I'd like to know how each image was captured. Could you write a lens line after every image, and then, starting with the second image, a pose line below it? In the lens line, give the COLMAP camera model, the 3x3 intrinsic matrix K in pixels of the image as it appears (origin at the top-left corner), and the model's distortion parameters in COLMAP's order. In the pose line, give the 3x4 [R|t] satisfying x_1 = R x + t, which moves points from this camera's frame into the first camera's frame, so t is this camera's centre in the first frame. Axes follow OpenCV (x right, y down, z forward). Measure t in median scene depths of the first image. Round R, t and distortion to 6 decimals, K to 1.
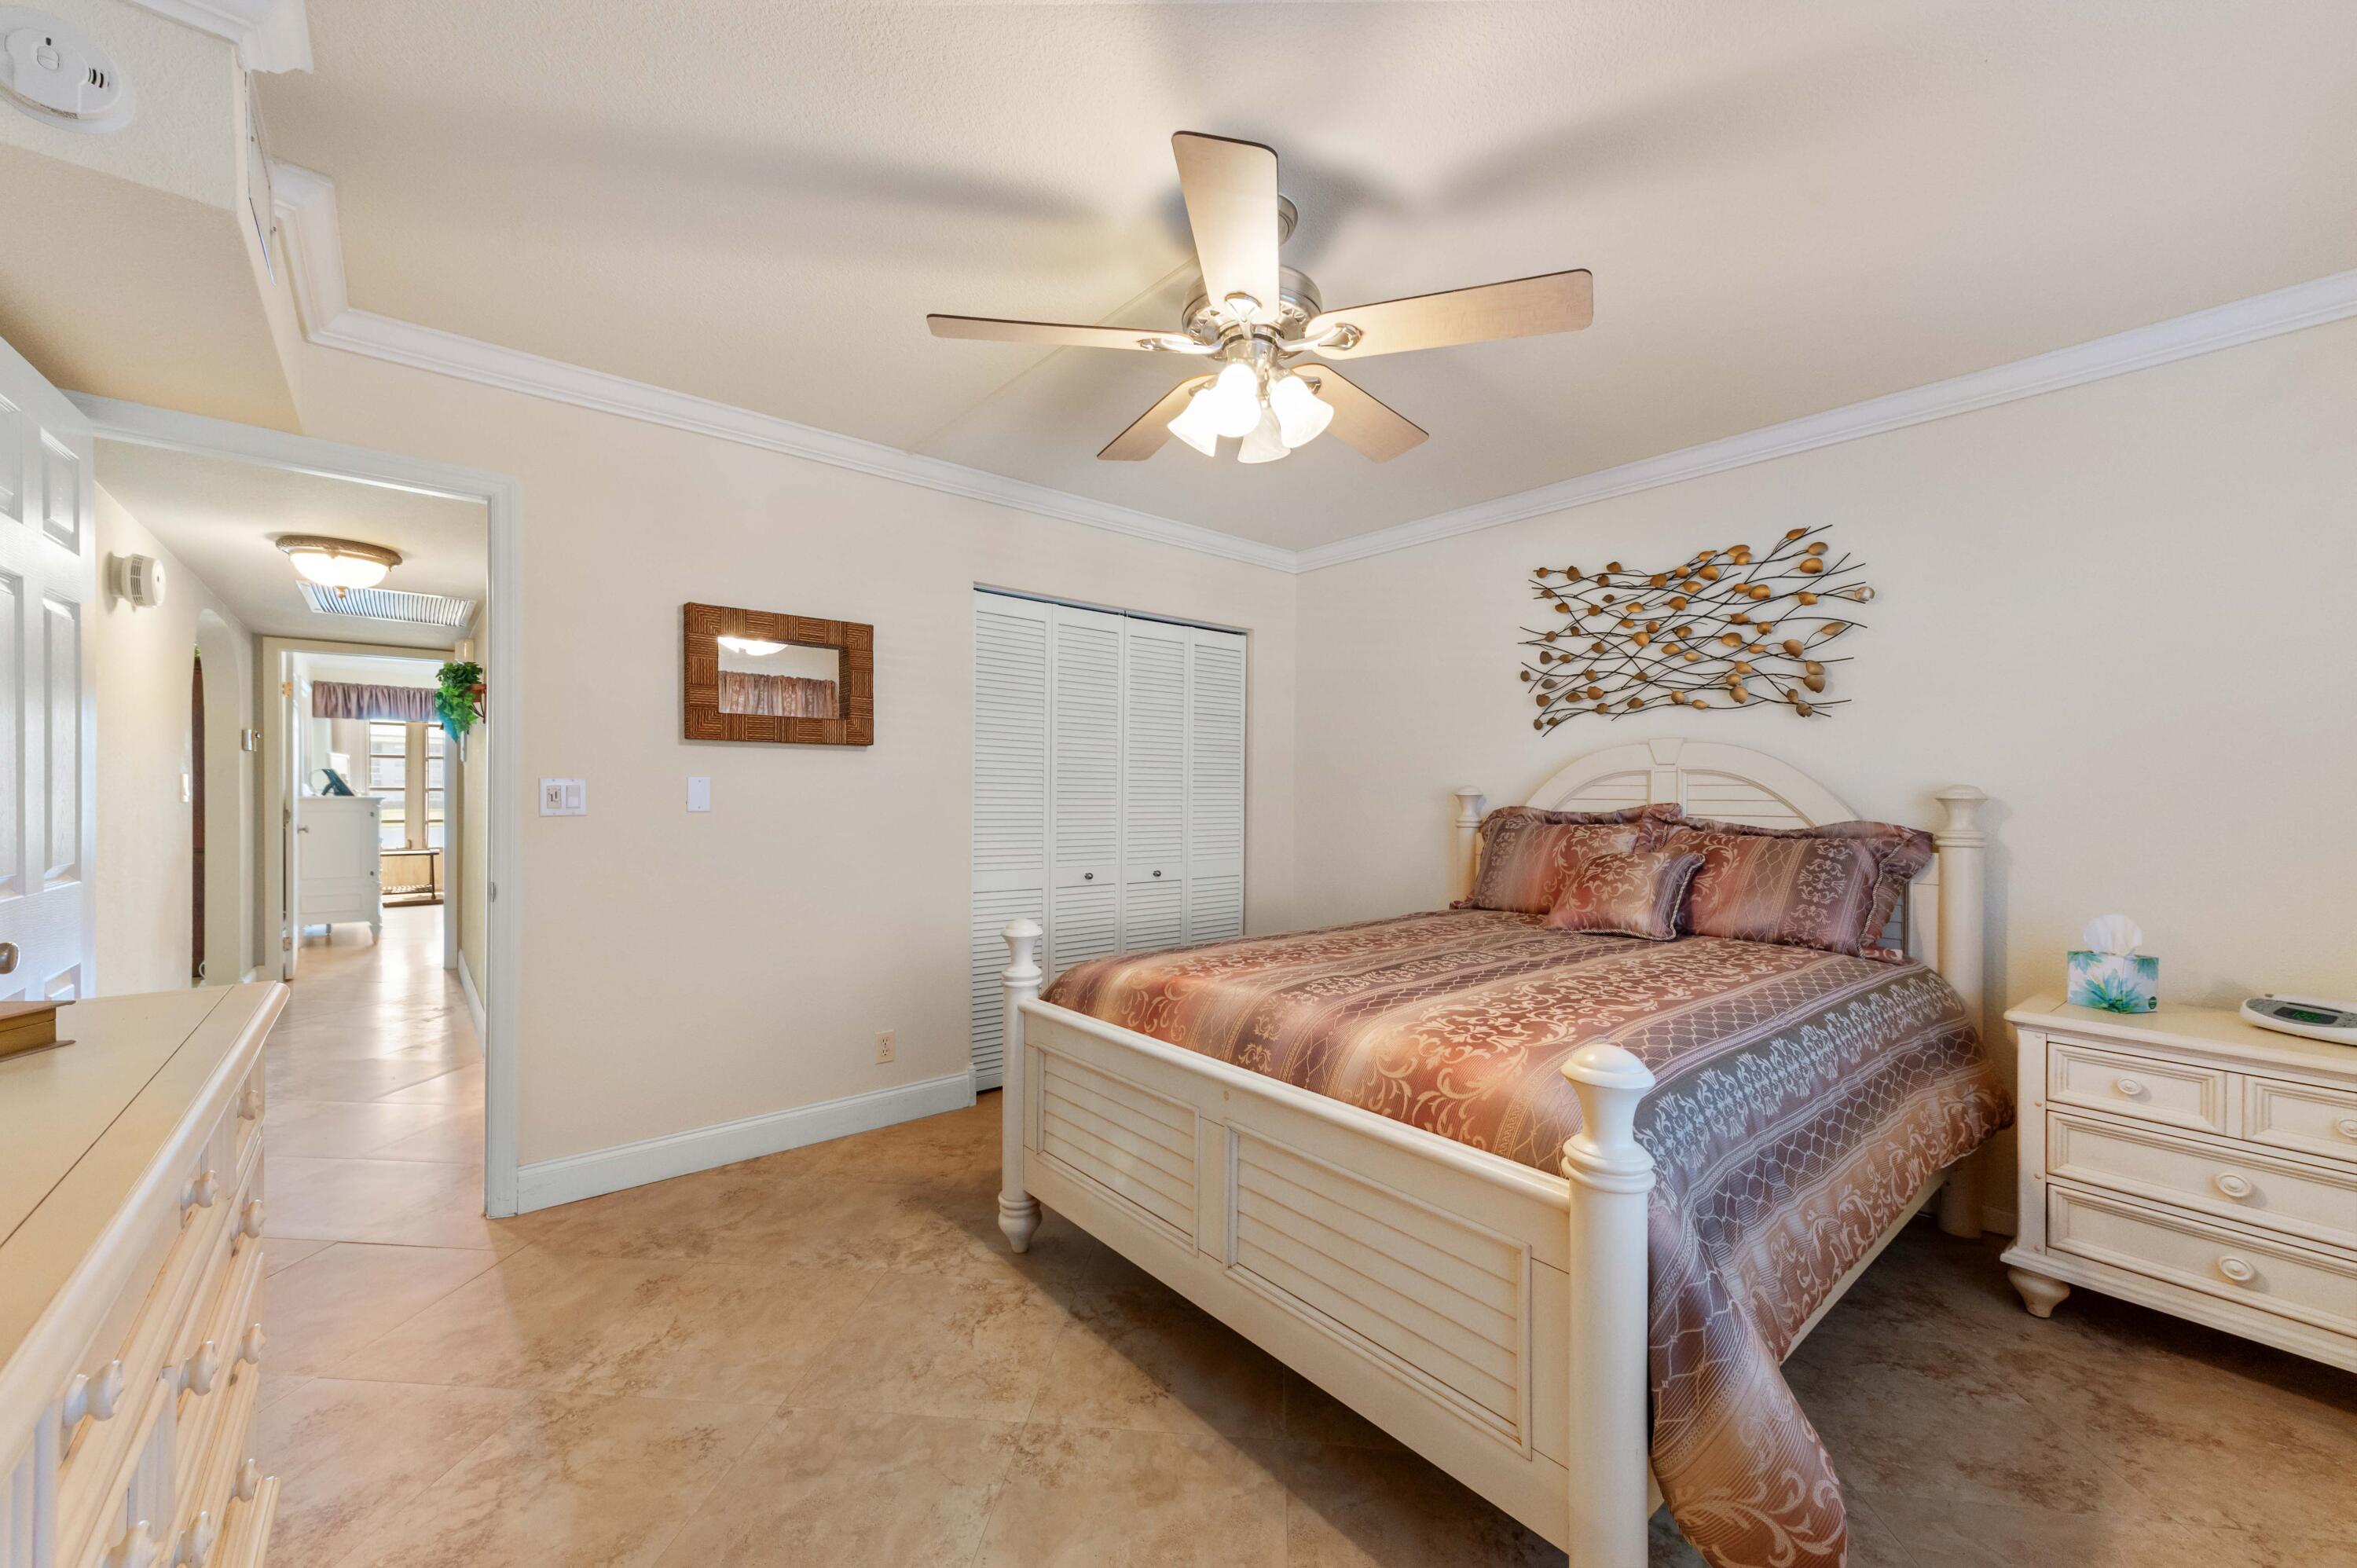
lens RADIAL K [[901.9, 0, 1193.2], [0, 901.9, 791.4], [0, 0, 1]] dist [0.010766, -0.000113]
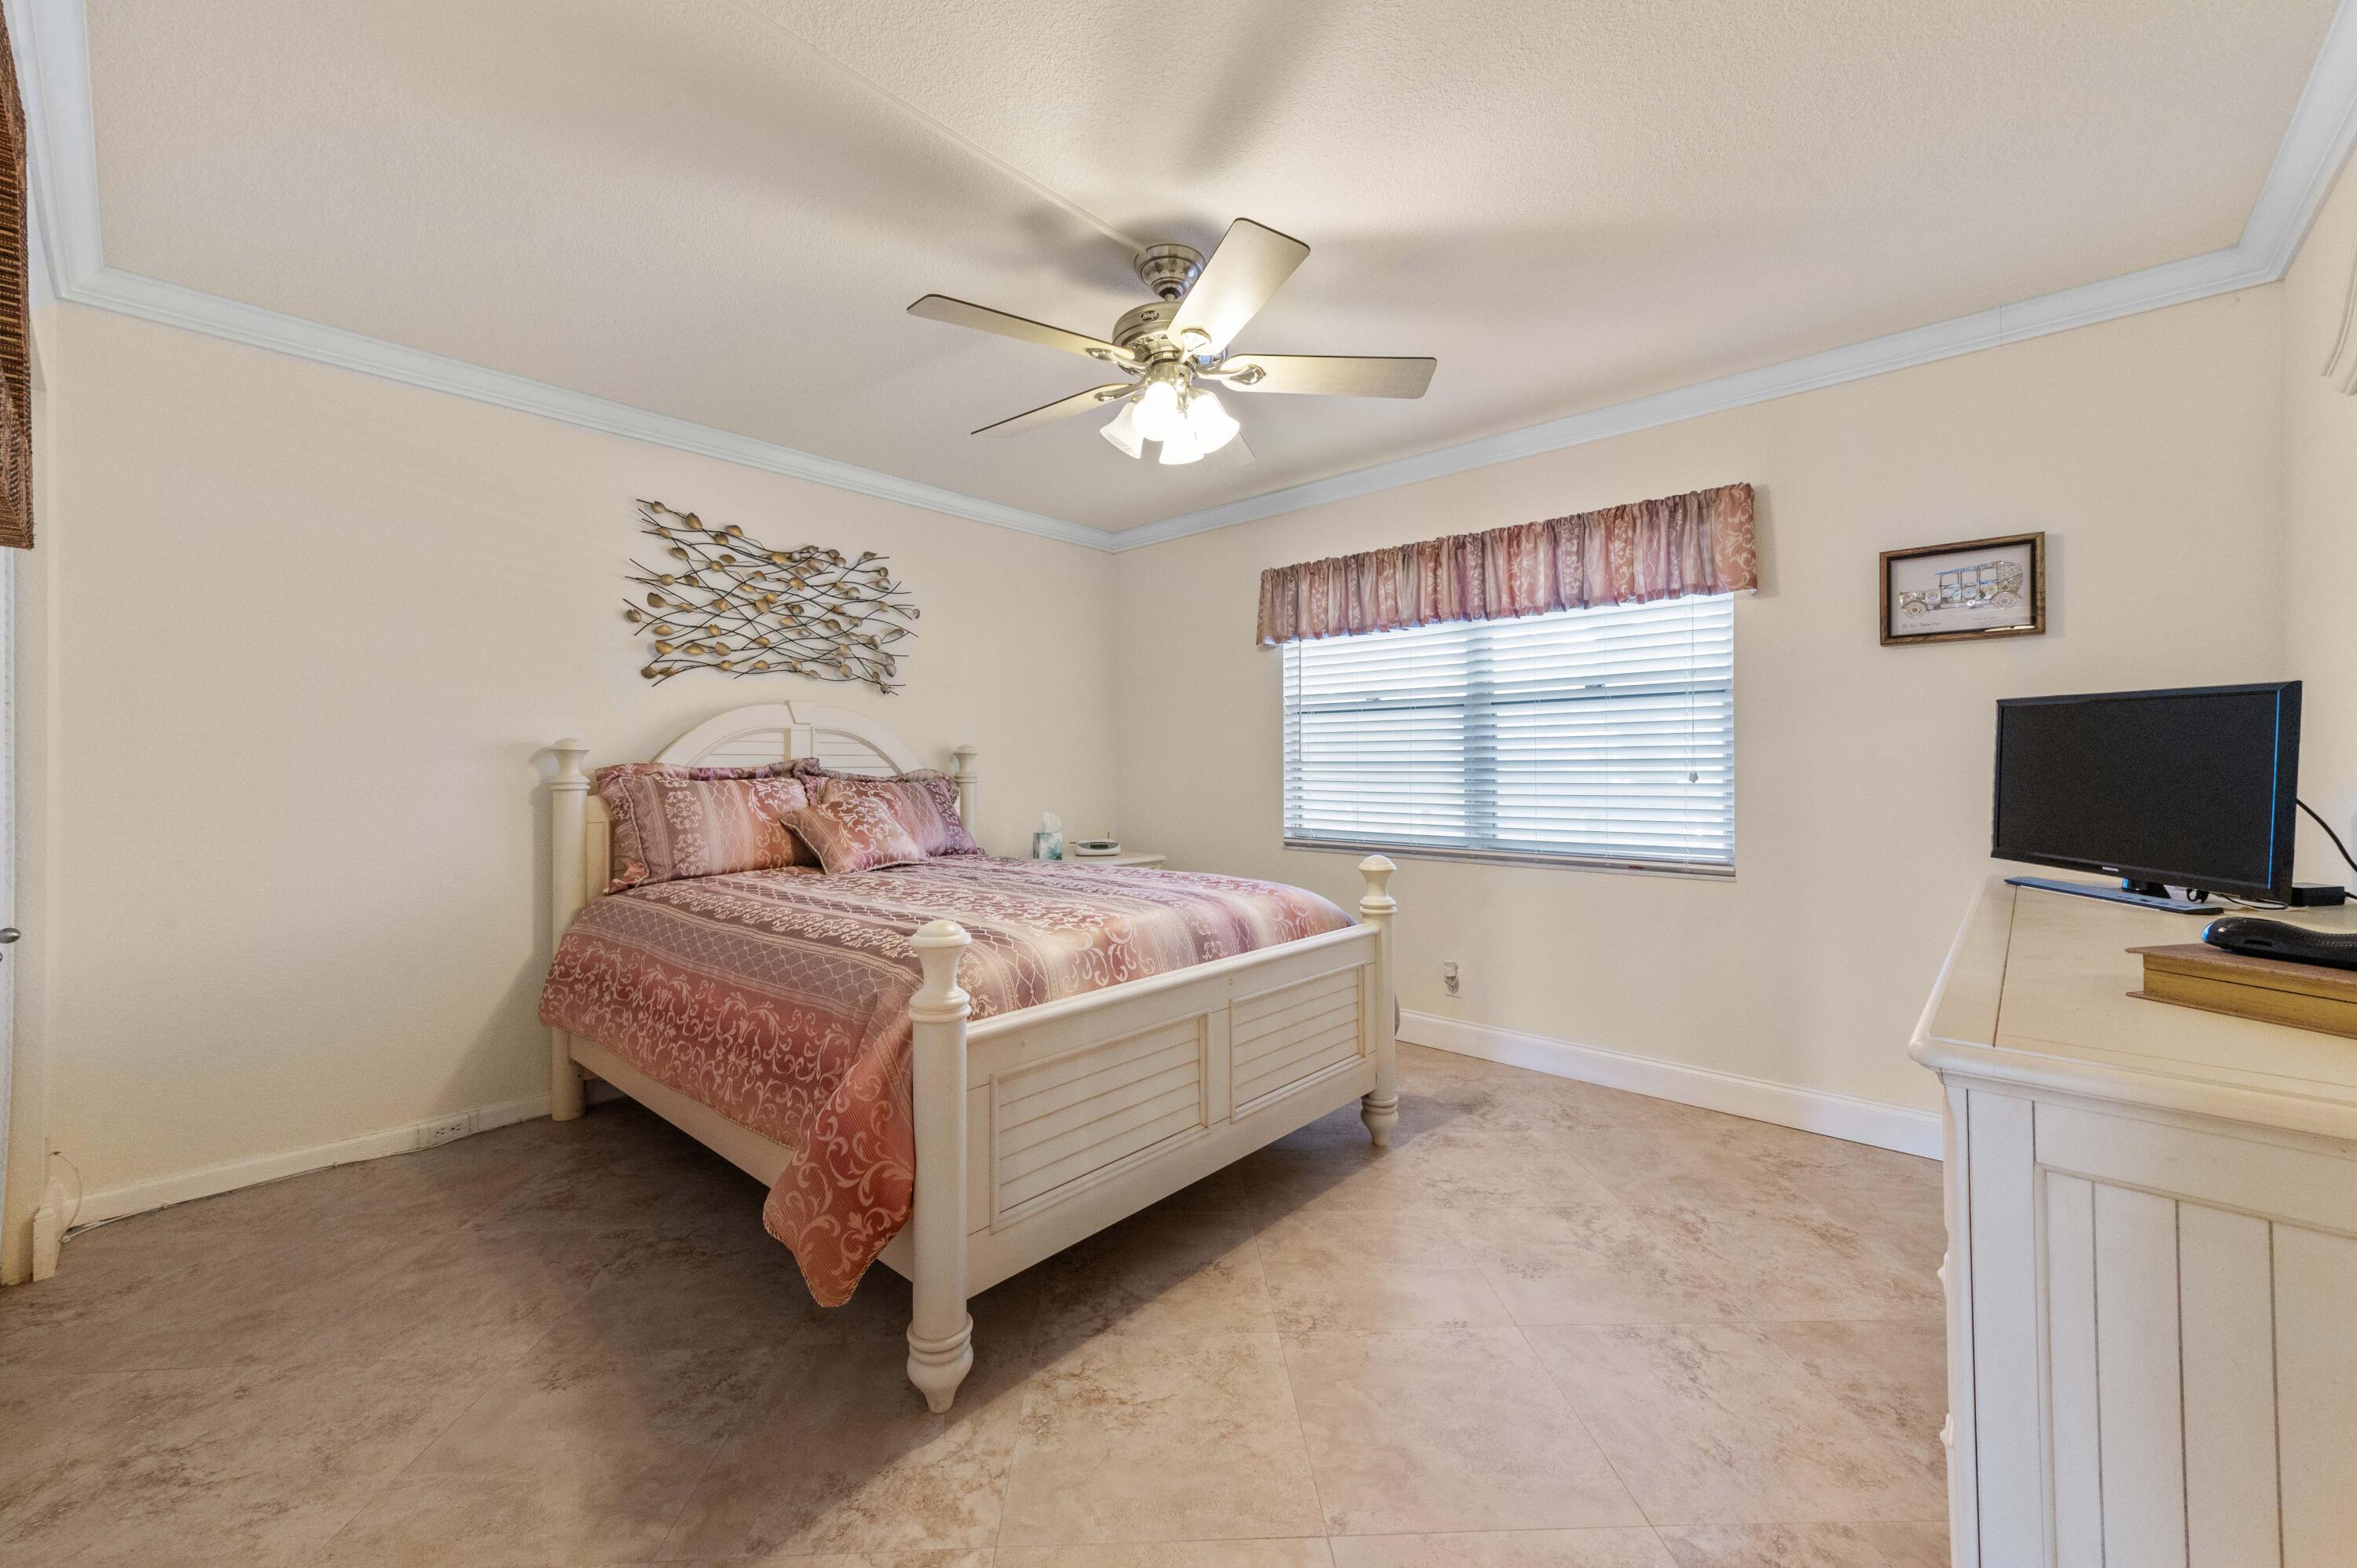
lens RADIAL K [[939.5, 0, 1142.0], [0, 939.5, 744.6], [0, 0, 1]] dist [0.014822, -0.000333]
pose [[-0.112470, 0.014605, 0.993548, -0.702601], [-0.001288, 0.999889, -0.014844, 0.013271], [-0.993654, -0.002949, -0.112439, 0.706673]]
